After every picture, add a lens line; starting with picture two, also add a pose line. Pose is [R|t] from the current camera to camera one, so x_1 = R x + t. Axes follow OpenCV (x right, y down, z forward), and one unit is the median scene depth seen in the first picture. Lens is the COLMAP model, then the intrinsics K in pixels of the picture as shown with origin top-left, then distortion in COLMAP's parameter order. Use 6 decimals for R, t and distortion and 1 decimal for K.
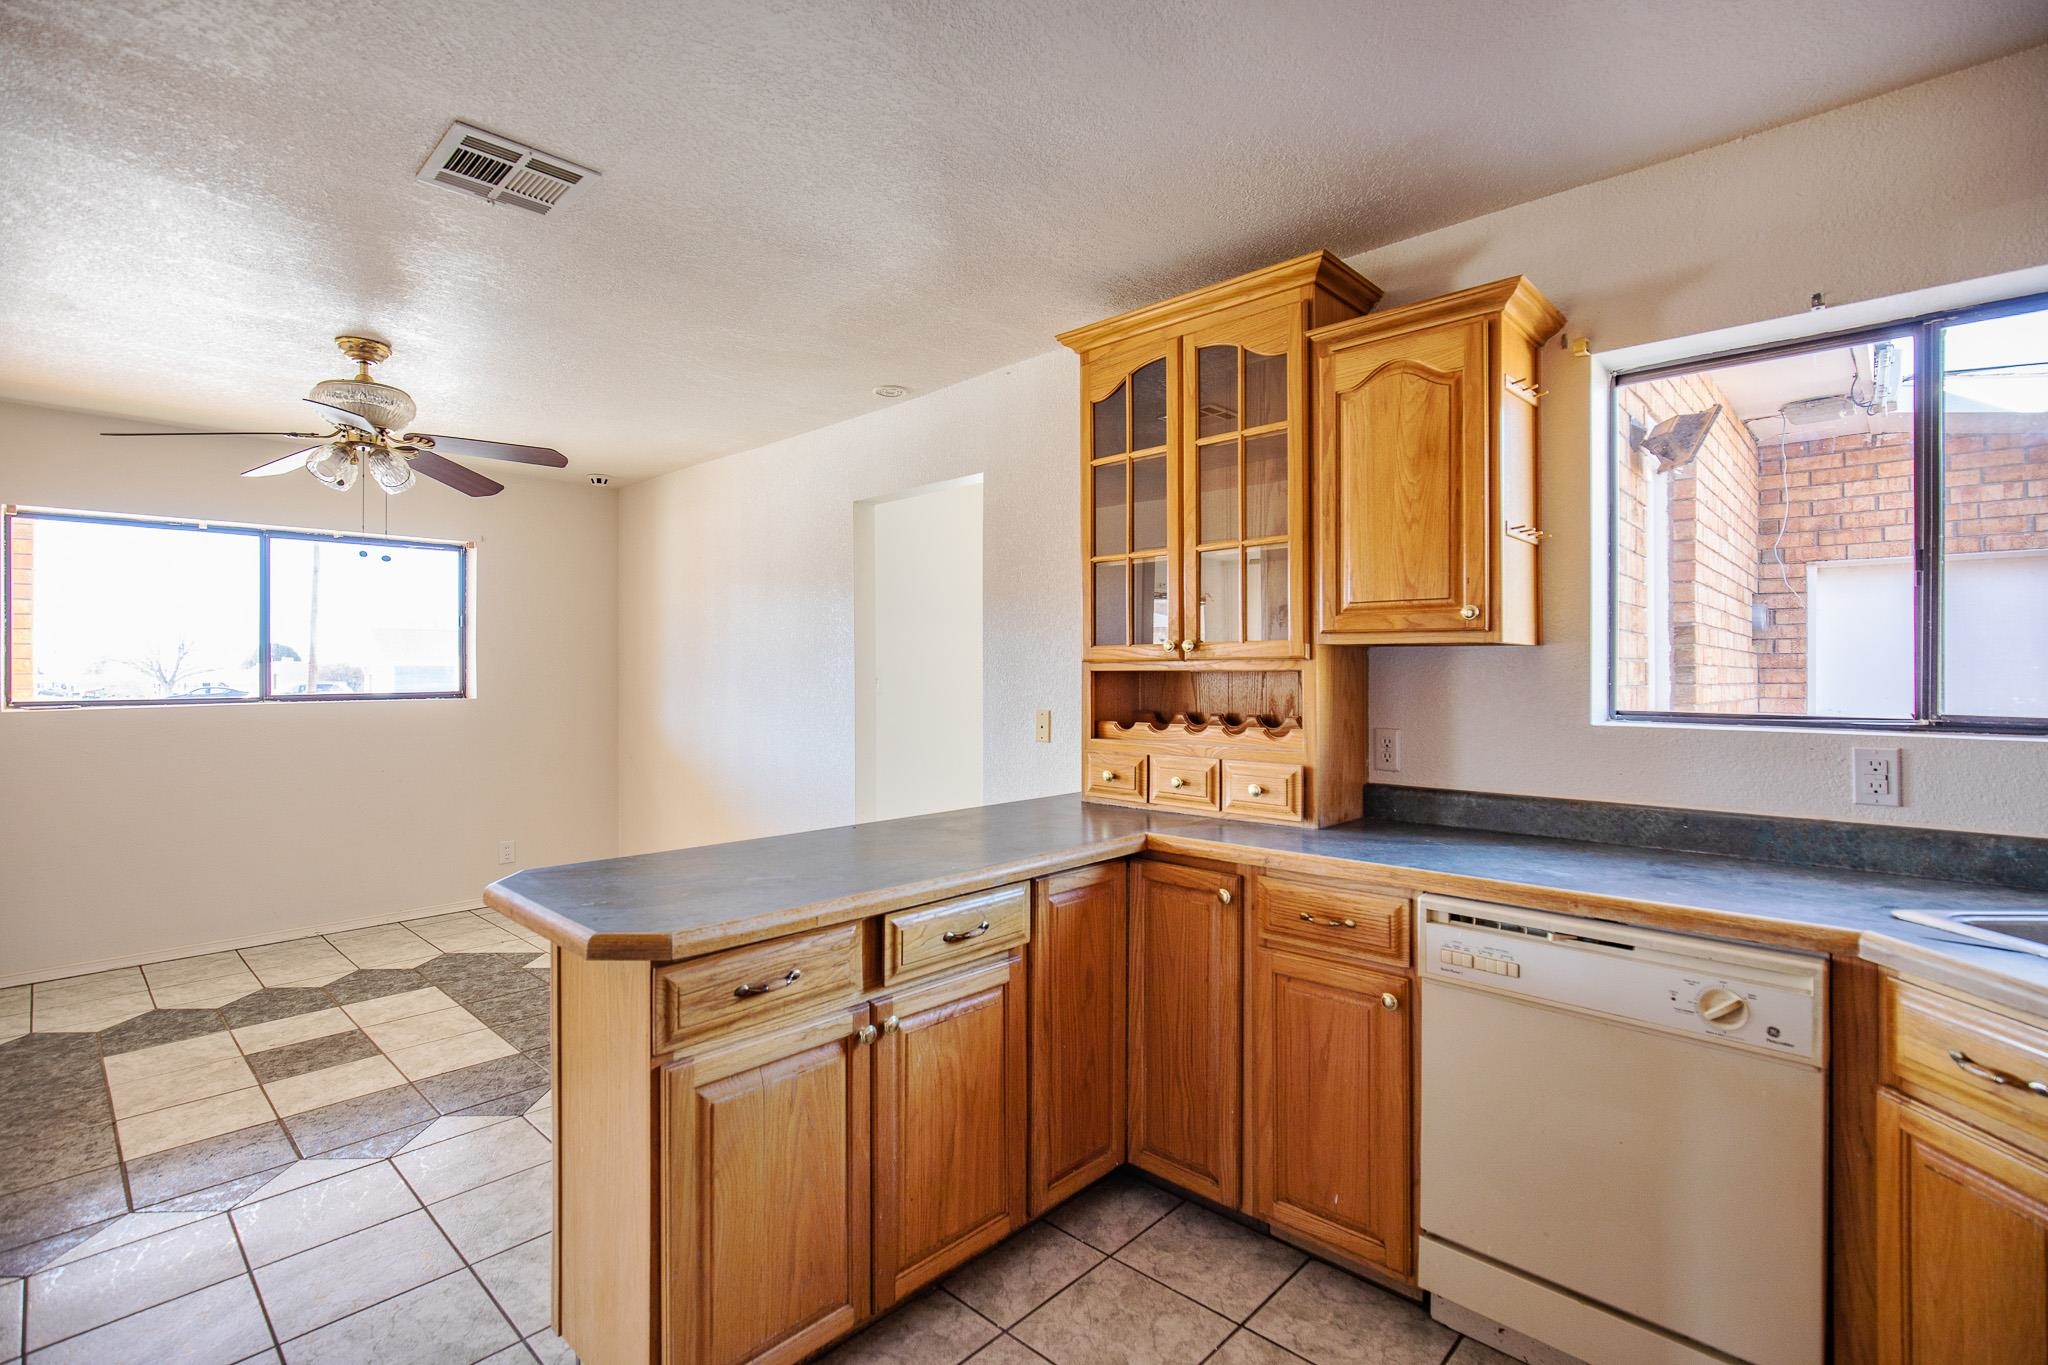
lens RADIAL K [[934.5, 0, 1028.1], [0, 934.5, 673.8], [0, 0, 1]] dist [-0.006551, 0.001852]
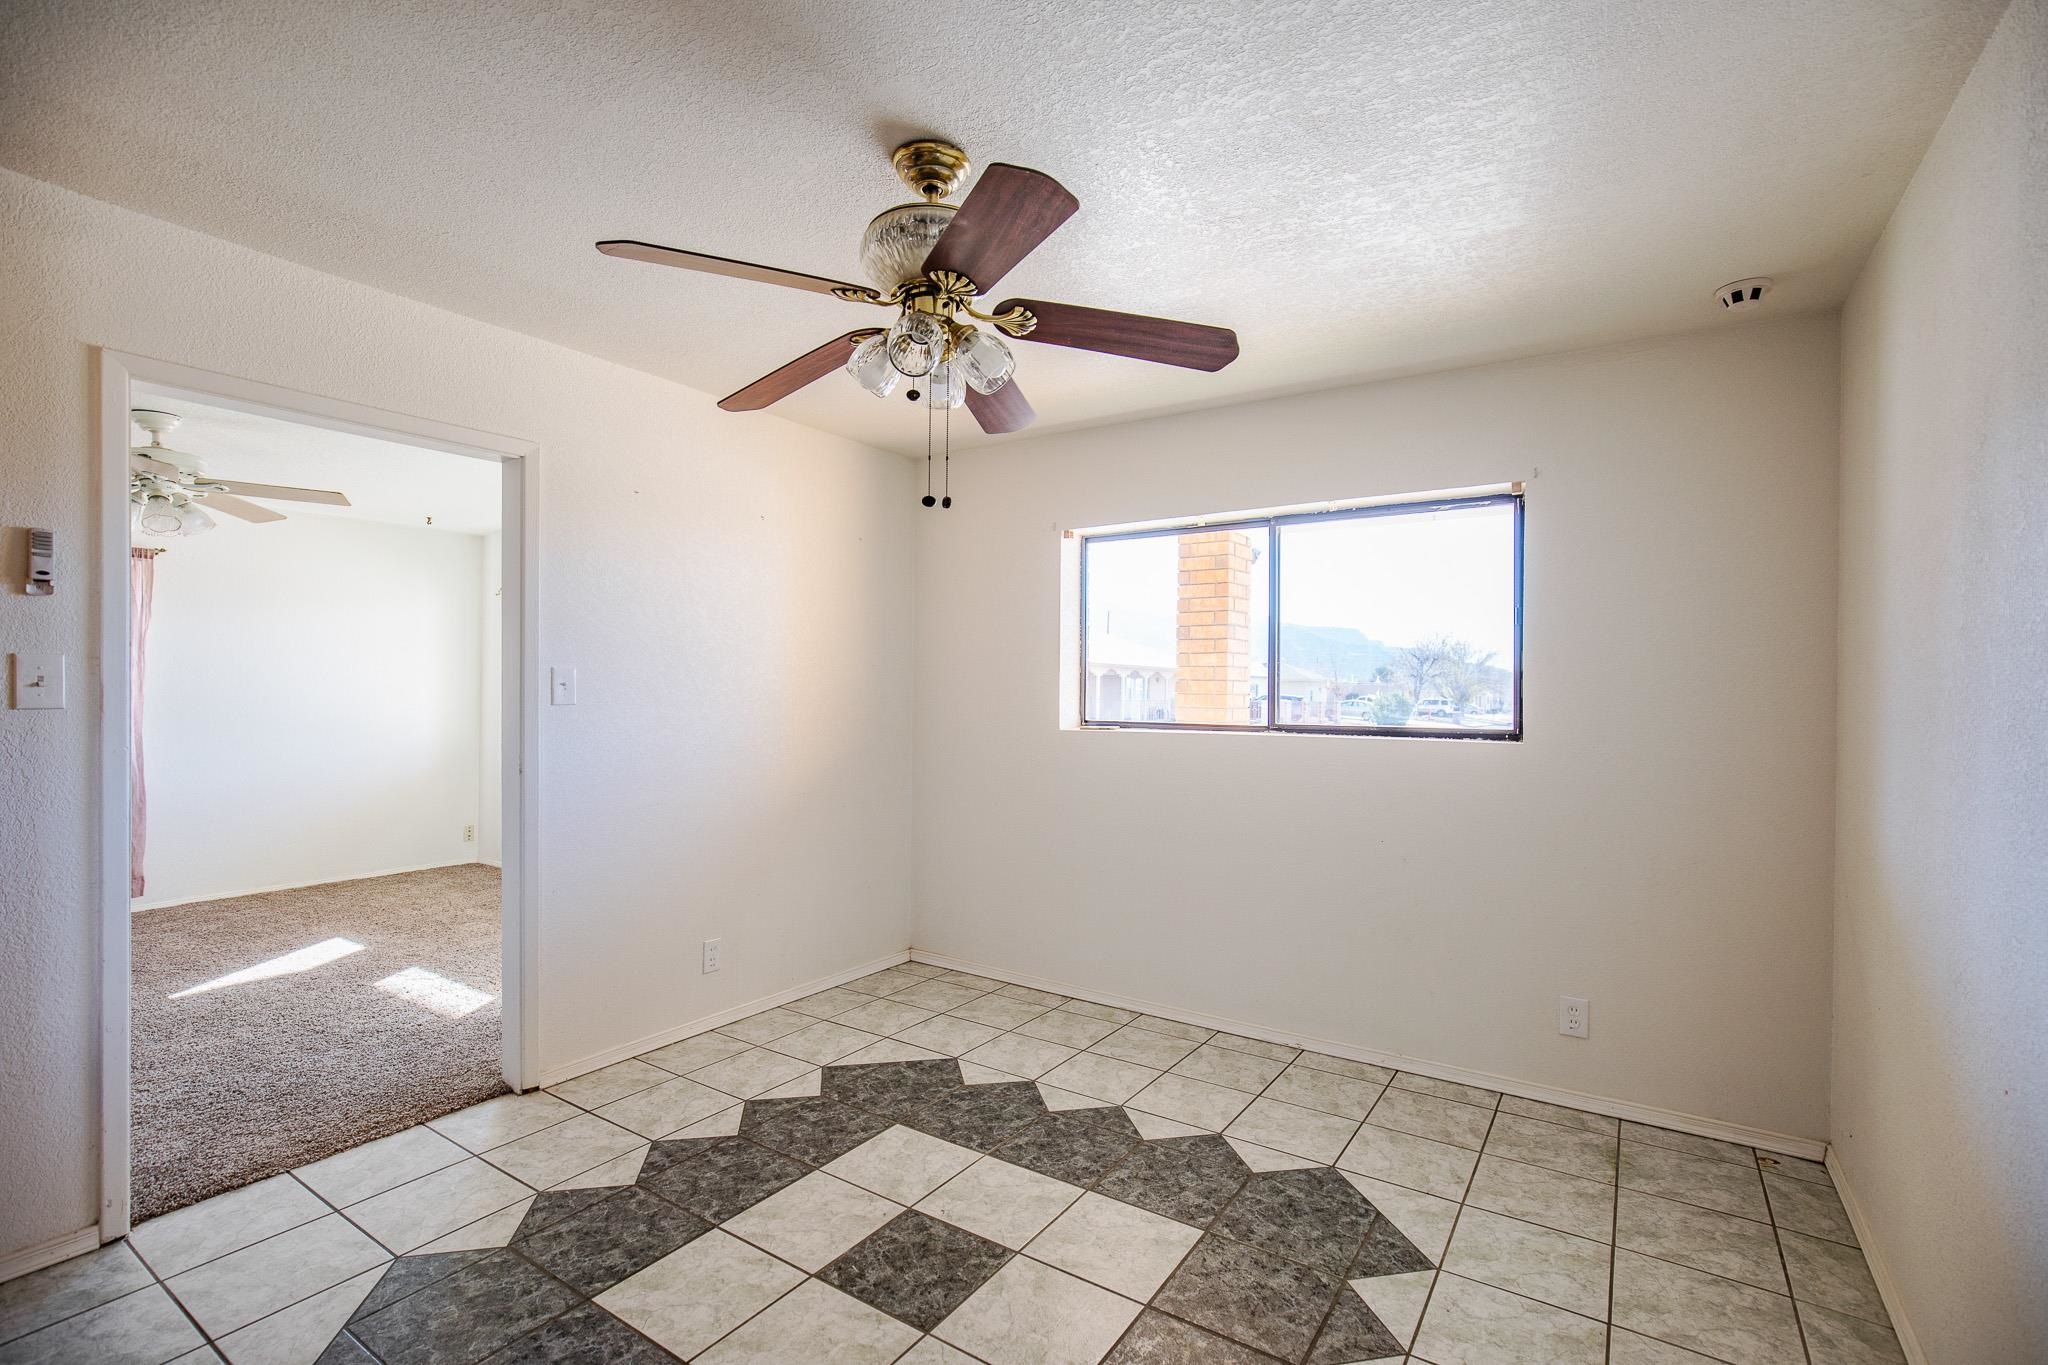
lens RADIAL K [[934.5, 0, 1018.8], [0, 934.5, 685.8], [0, 0, 1]] dist [-0.006551, 0.001852]
pose [[0.150108, 0.010164, -0.988617, -0.069609], [-0.006405, 0.999936, 0.009308, -0.019433], [0.988649, 0.004935, 0.150163, 0.818063]]
